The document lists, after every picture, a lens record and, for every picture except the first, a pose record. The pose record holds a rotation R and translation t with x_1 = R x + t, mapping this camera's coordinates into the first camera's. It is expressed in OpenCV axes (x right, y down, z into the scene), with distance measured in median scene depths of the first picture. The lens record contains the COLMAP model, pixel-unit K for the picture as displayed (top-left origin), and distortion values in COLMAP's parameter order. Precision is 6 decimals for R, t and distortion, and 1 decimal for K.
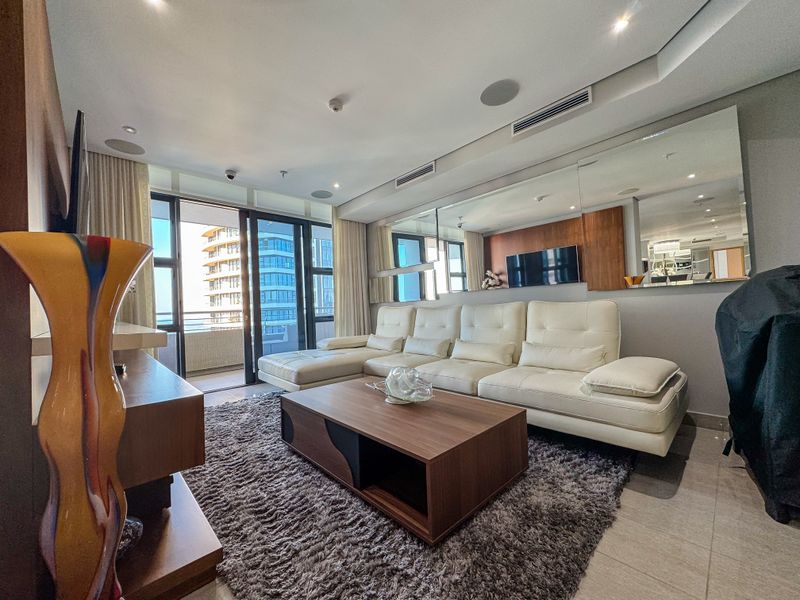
lens RADIAL K [[318.9, 0, 400.1], [0, 318.9, 299.3], [0, 0, 1]] dist [0.008977, -0.000056]
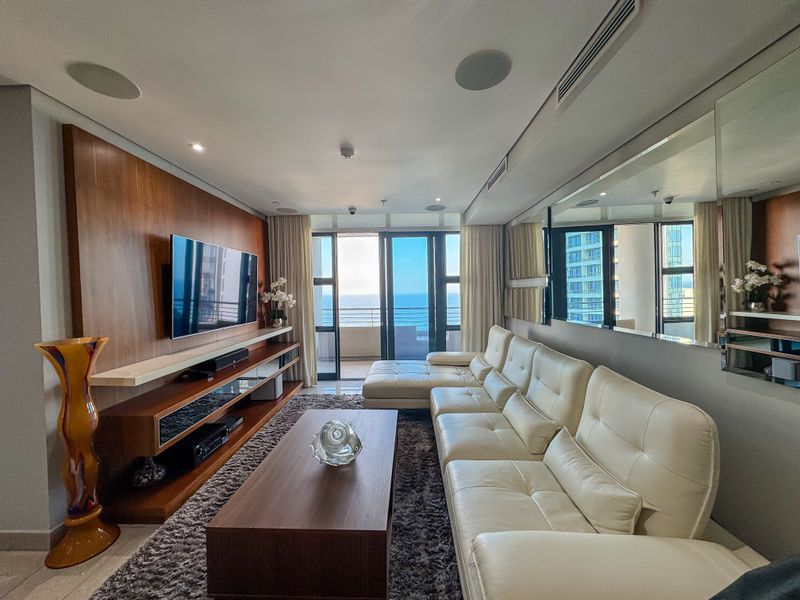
lens RADIAL K [[318.9, 0, 400.1], [0, 318.9, 299.3], [0, 0, 1]] dist [0.008977, -0.000056]
pose [[0.719193, 0.040503, -0.693629, 0.342745], [0.006773, 0.997843, 0.065289, -0.095863], [0.694778, -0.051653, 0.717367, 0.171570]]
